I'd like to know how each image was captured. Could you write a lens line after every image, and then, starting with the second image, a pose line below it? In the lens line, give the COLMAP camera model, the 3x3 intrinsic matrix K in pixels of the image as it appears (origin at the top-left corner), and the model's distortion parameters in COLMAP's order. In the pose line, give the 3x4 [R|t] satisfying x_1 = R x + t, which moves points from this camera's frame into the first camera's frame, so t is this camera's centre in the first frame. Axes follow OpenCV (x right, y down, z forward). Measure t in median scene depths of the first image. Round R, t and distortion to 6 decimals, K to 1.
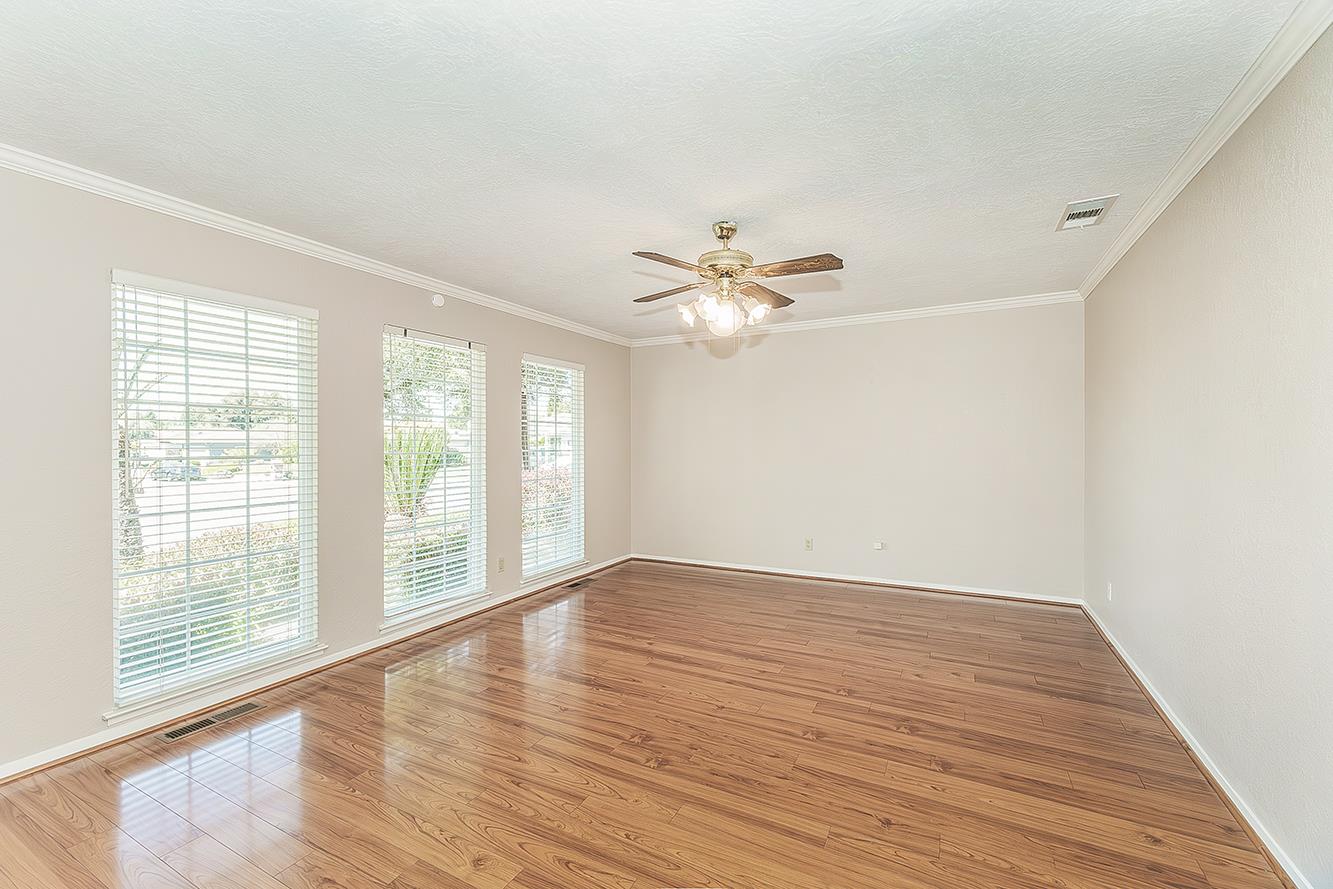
lens RADIAL K [[577.1, 0, 645.5], [0, 577.1, 450.5], [0, 0, 1]] dist [0.003744, 0.000883]
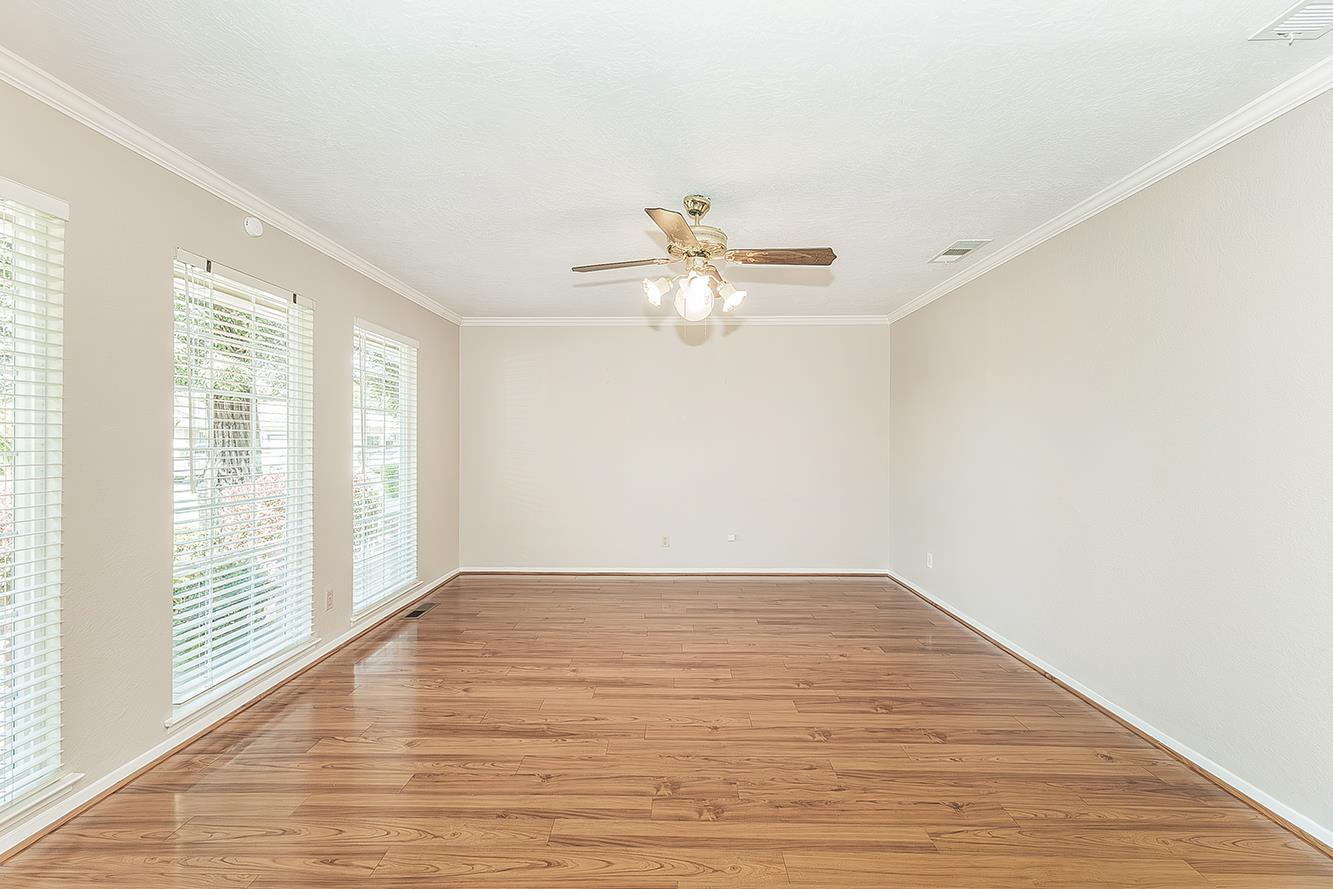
lens RADIAL K [[577.1, 0, 665.9], [0, 577.1, 448.6], [0, 0, 1]] dist [0.003744, 0.000883]
pose [[0.880051, 0.000660, 0.474879, -0.327734], [-0.001360, 0.999998, 0.001131, 0.003183], [-0.474877, -0.001641, 0.880050, 0.210315]]
